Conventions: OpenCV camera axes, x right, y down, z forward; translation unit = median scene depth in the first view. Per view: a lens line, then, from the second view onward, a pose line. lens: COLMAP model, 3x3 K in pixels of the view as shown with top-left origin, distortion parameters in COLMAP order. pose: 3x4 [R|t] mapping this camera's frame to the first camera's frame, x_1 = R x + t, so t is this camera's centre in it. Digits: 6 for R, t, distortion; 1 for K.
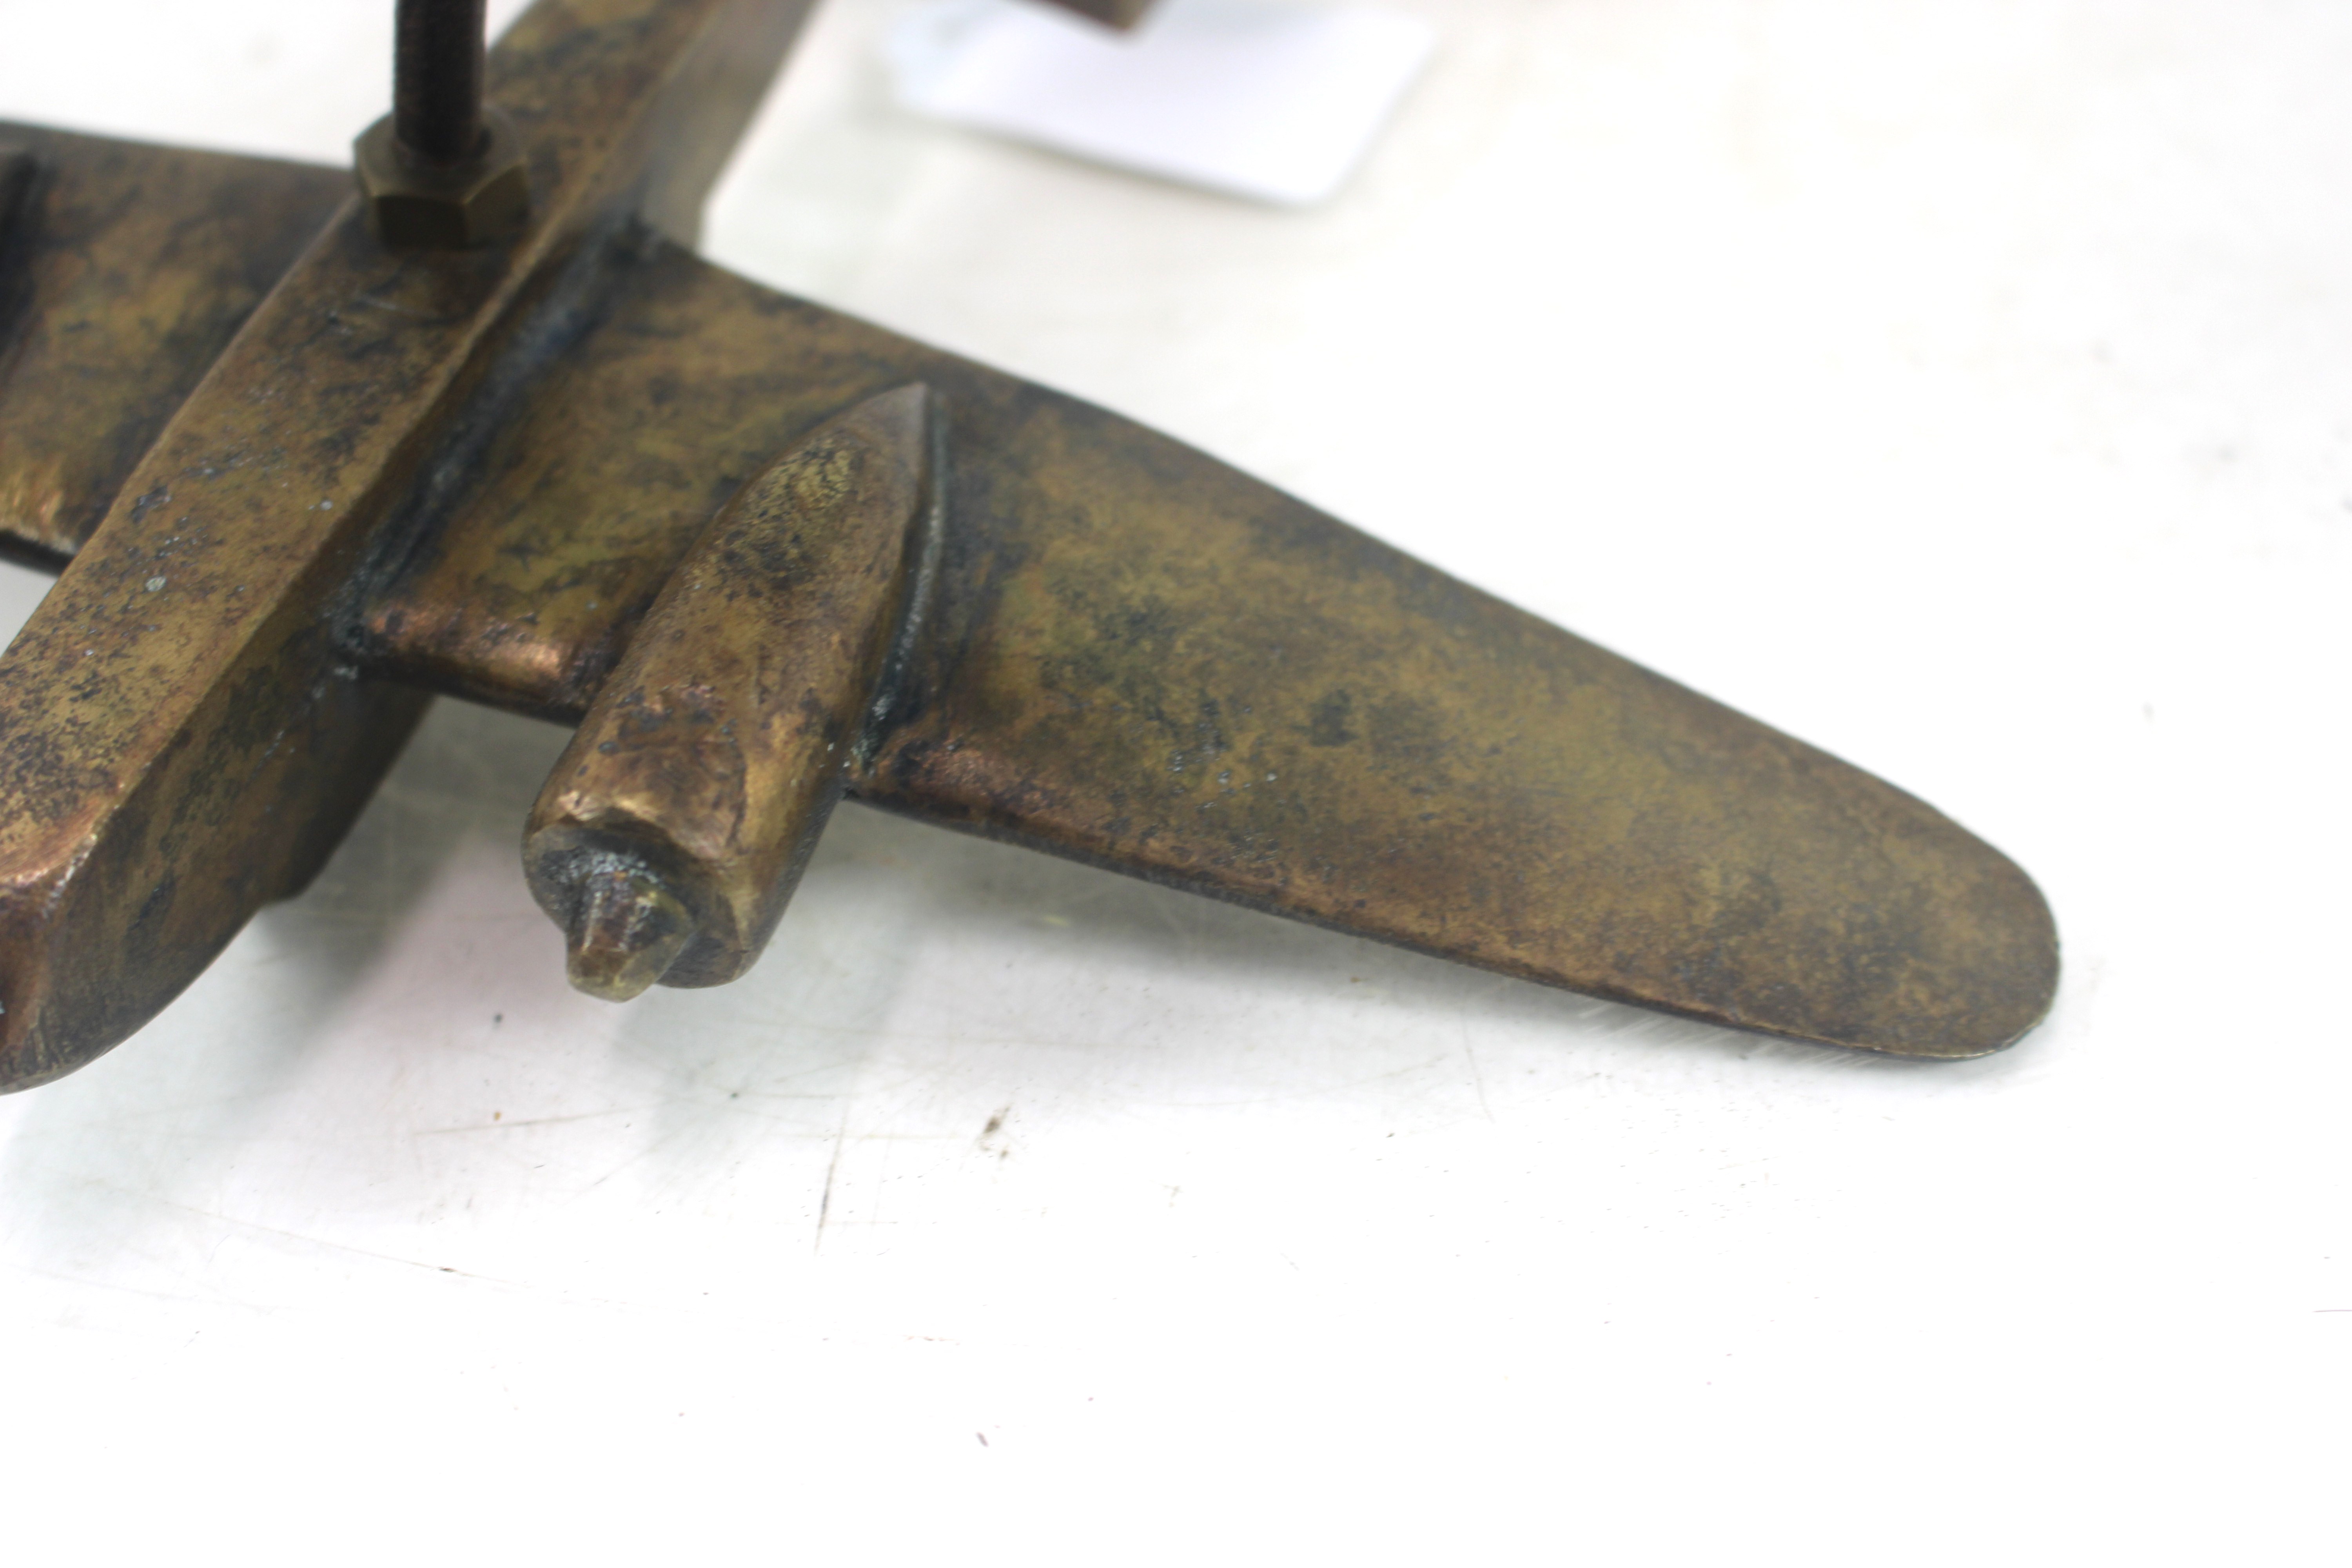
lens RADIAL K [[3433.8, 0, 1174.0], [0, 3433.8, 789.4], [0, 0, 1]] dist [-0.005787, 0.000000]
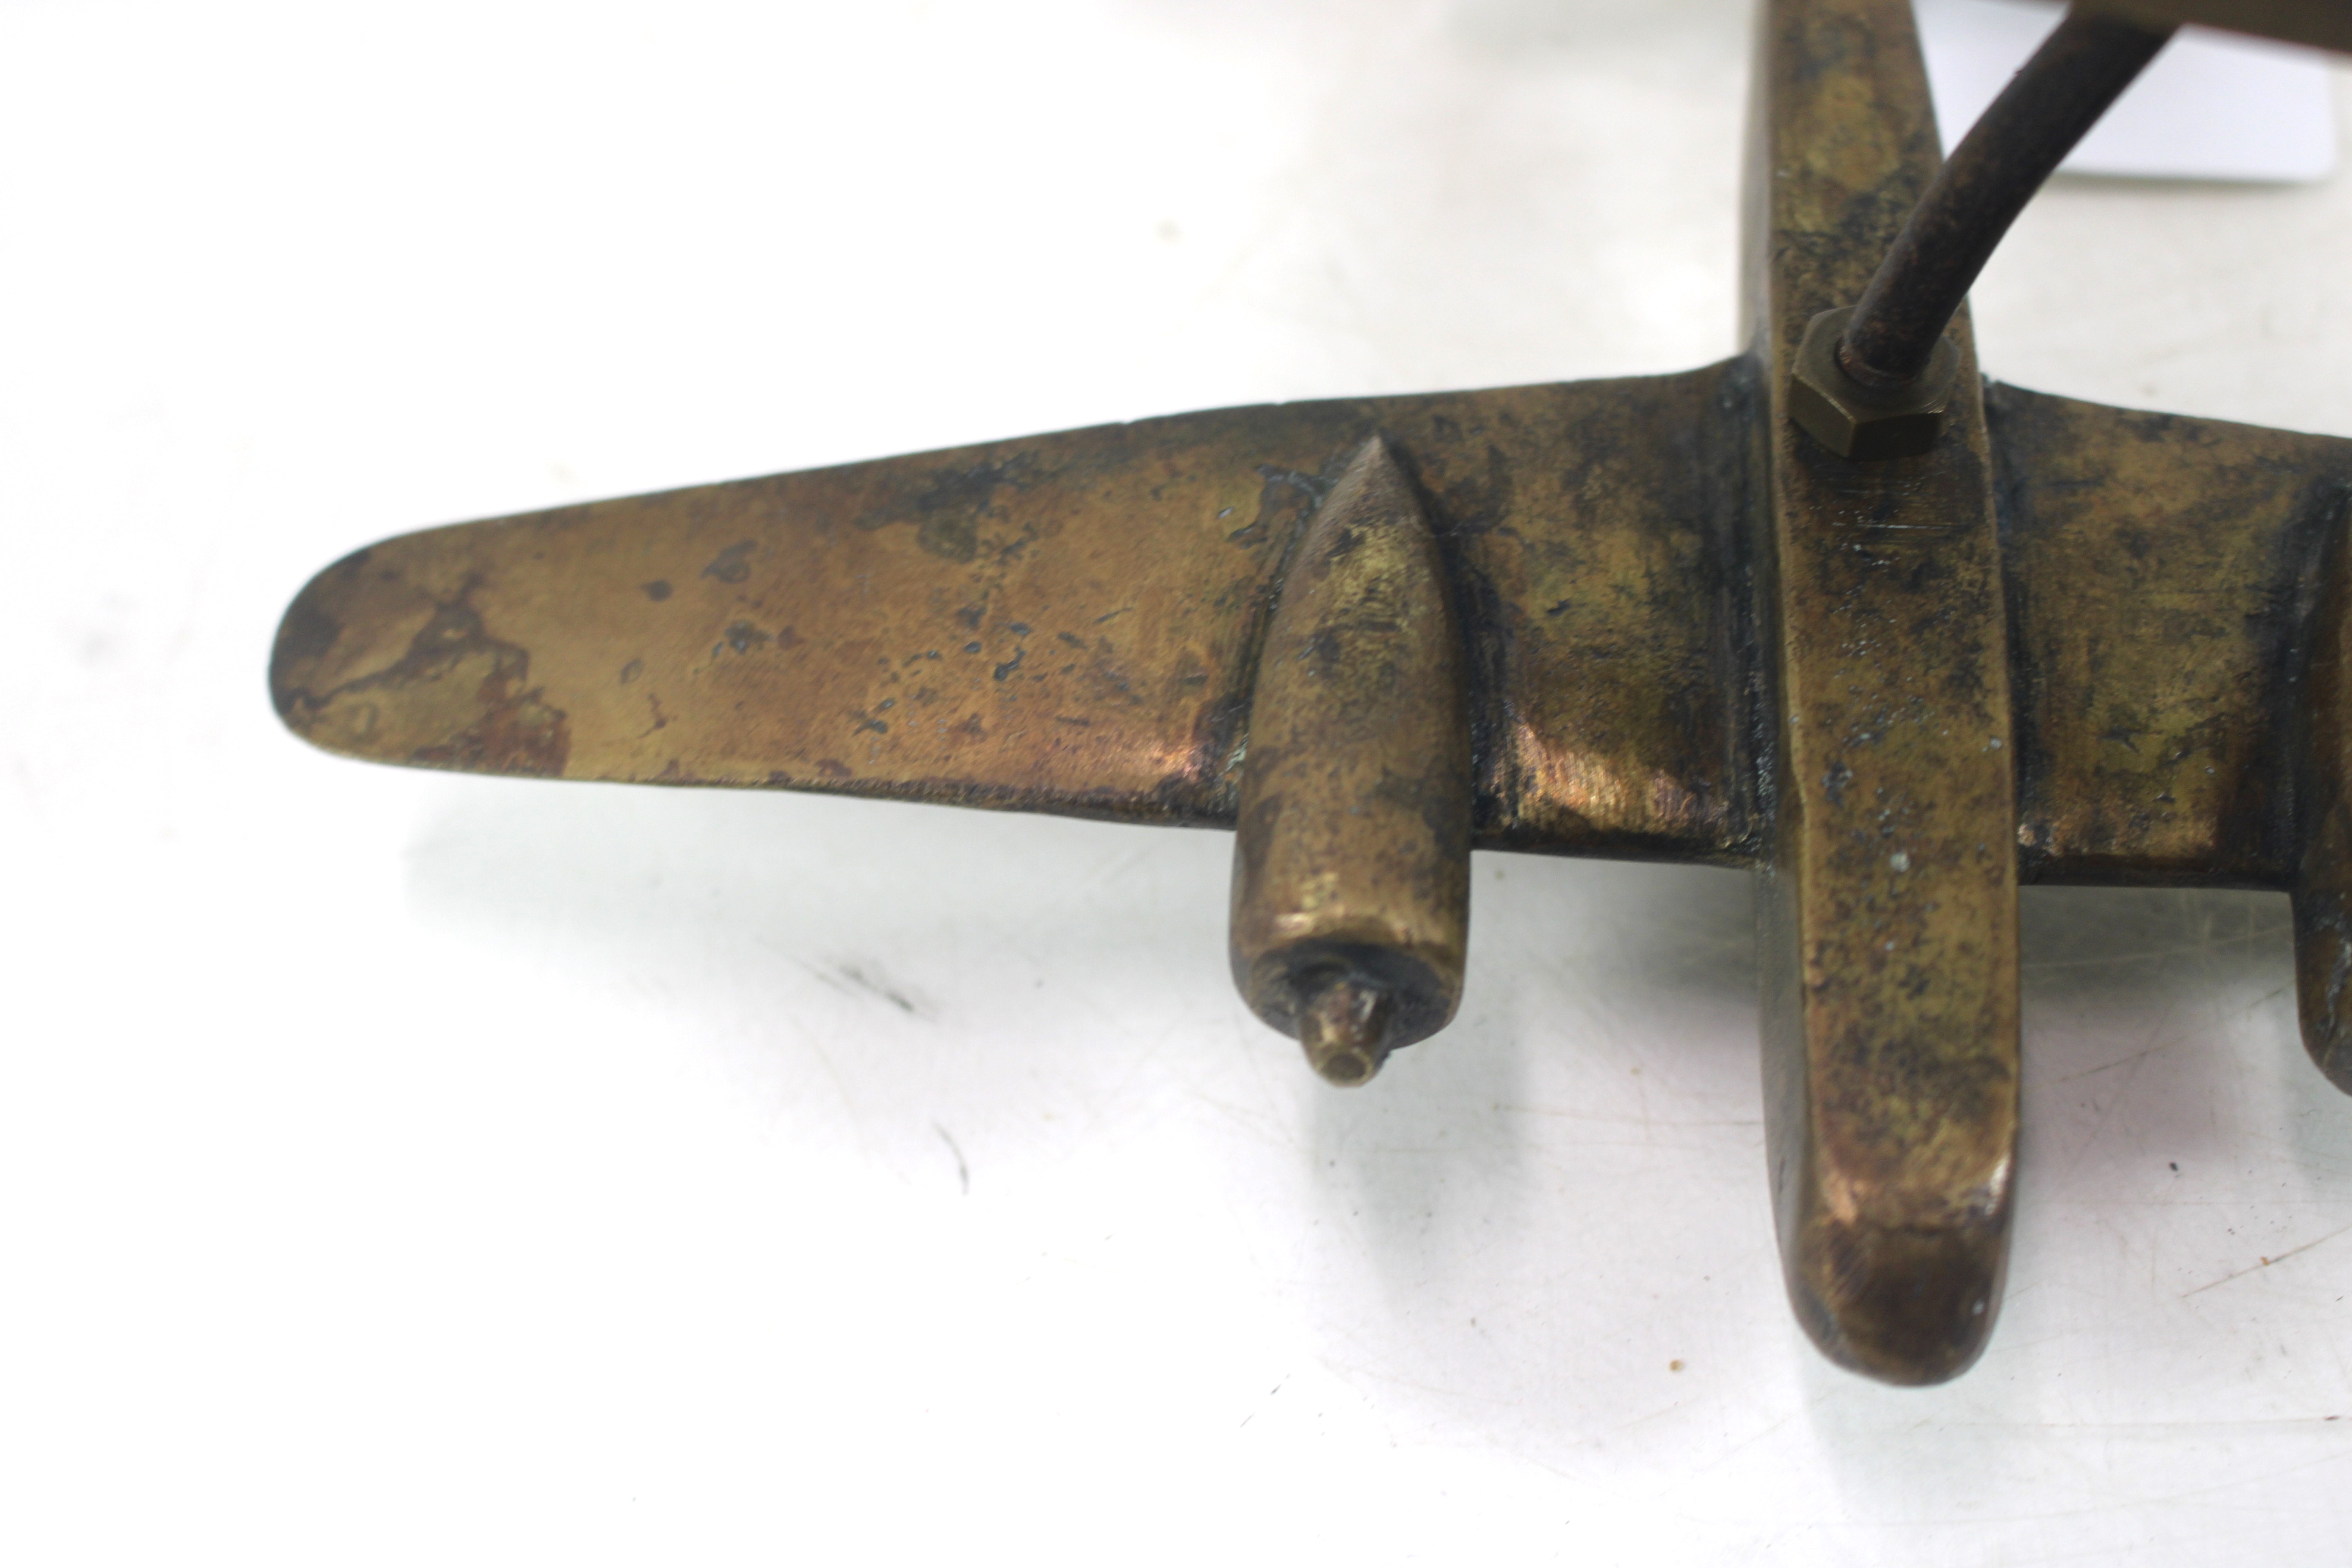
lens RADIAL K [[3433.8, 0, 1177.0], [0, 3433.8, 778.6], [0, 0, 1]] dist [-0.005787, 0.000000]
pose [[0.957672, -0.241096, 0.157283, -0.640963], [0.225196, 0.967813, 0.112360, -0.241554], [-0.179310, -0.072184, 0.981141, 0.025640]]
